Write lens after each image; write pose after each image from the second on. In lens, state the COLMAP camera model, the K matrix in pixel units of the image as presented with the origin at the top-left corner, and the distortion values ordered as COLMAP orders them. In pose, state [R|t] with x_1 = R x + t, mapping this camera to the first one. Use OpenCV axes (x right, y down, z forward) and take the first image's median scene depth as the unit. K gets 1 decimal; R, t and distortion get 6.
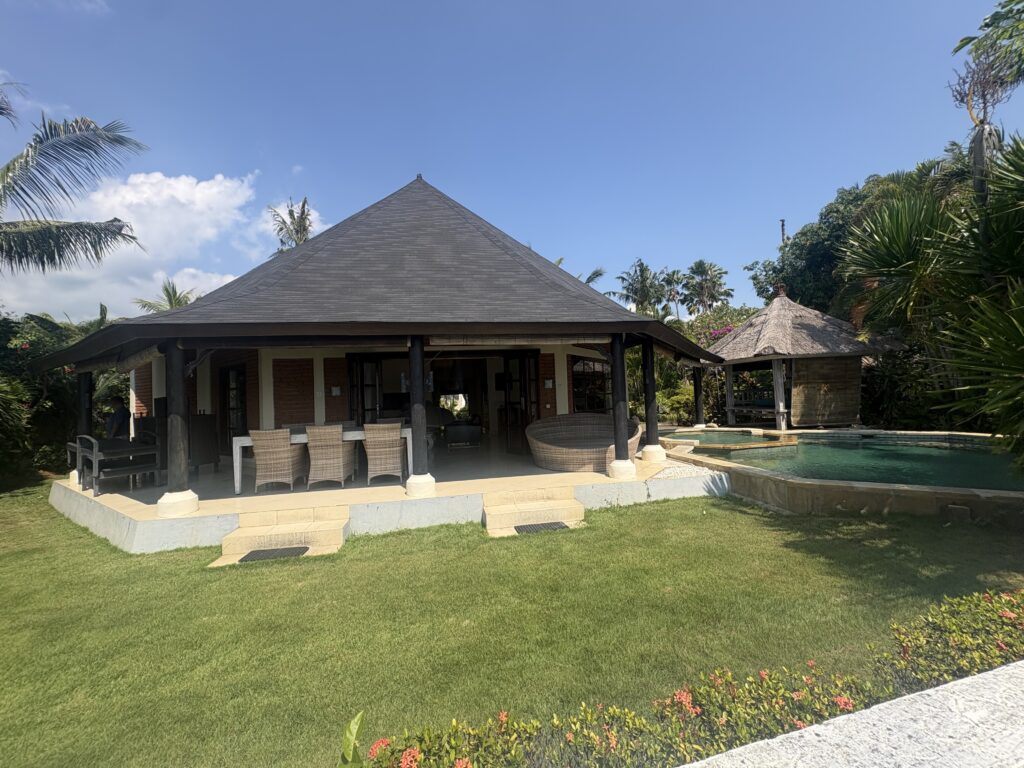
lens RADIAL K [[408.4, 0, 511.2], [0, 408.4, 383.6], [0, 0, 1]] dist [0.002328, 0.000151]
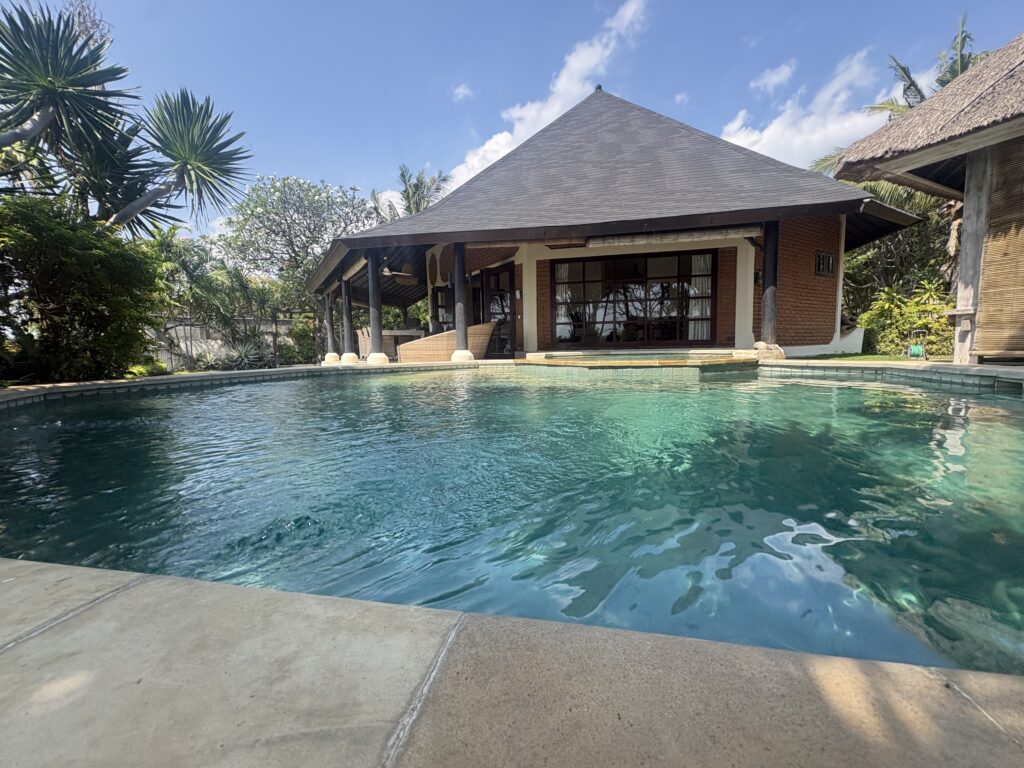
lens RADIAL K [[408.4, 0, 511.2], [0, 408.4, 383.6], [0, 0, 1]] dist [0.002328, 0.000151]
pose [[0.345073, 0.118061, -0.931121, 1.517791], [0.048768, 0.988462, 0.143404, 0.103327], [0.937308, -0.094893, 0.335334, 0.866351]]
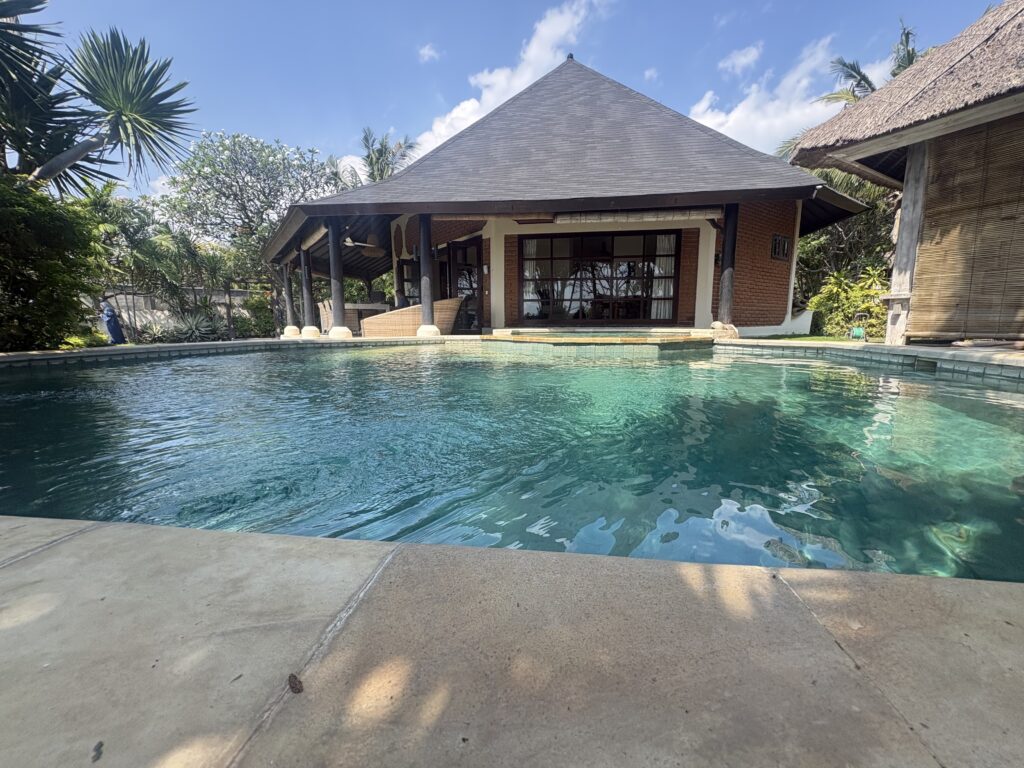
lens RADIAL K [[408.4, 0, 511.2], [0, 408.4, 383.6], [0, 0, 1]] dist [0.002328, 0.000151]
pose [[0.414460, 0.171889, -0.893687, 1.525865], [0.028434, 0.979076, 0.201499, 0.104851], [0.909623, -0.108924, 0.400900, 0.868277]]
